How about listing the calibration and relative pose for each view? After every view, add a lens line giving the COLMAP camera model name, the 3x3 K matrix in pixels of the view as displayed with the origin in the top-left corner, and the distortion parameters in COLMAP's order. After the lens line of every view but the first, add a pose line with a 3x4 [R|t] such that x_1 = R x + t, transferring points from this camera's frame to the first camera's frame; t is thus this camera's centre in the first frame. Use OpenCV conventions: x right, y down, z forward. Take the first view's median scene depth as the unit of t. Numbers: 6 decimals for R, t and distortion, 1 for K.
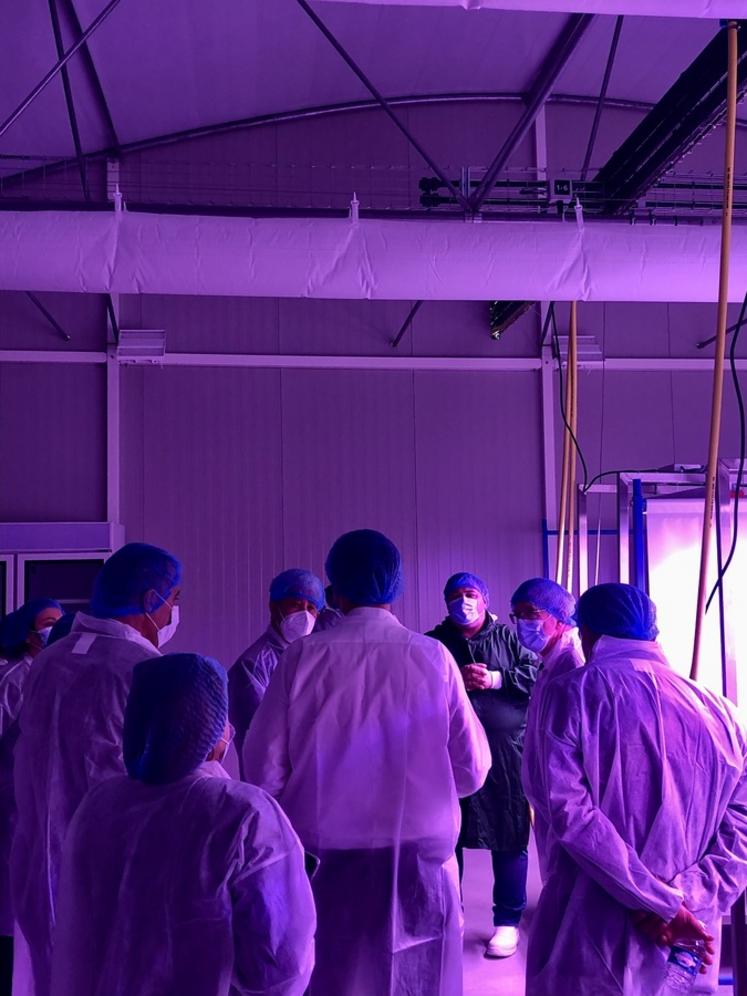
lens RADIAL K [[1114.3, 0, 372.0], [0, 1114.3, 497.5], [0, 0, 1]] dist [0.112798, 0.000000]
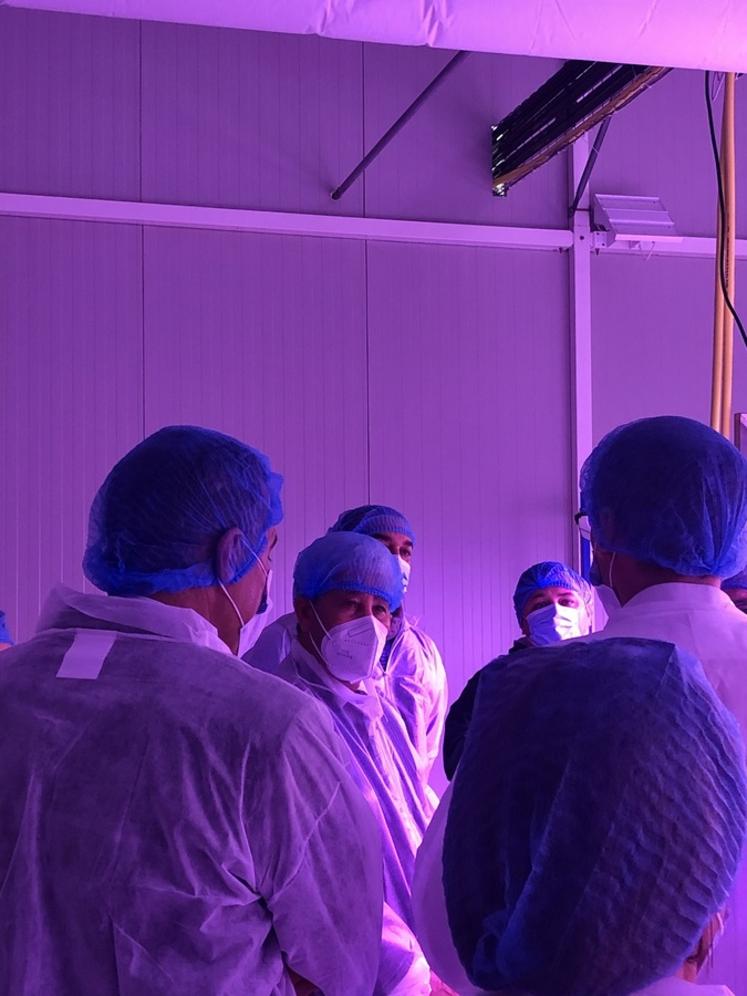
lens RADIAL K [[1548.4, 0, 375.2], [0, 1548.4, 500.5], [0, 0, 1]] dist [0.003971, 0.000000]
pose [[0.979663, 0.011330, 0.200330, -0.254543], [-0.008468, 0.999850, -0.015136, 0.077062], [-0.200471, 0.013132, 0.979612, 0.399253]]
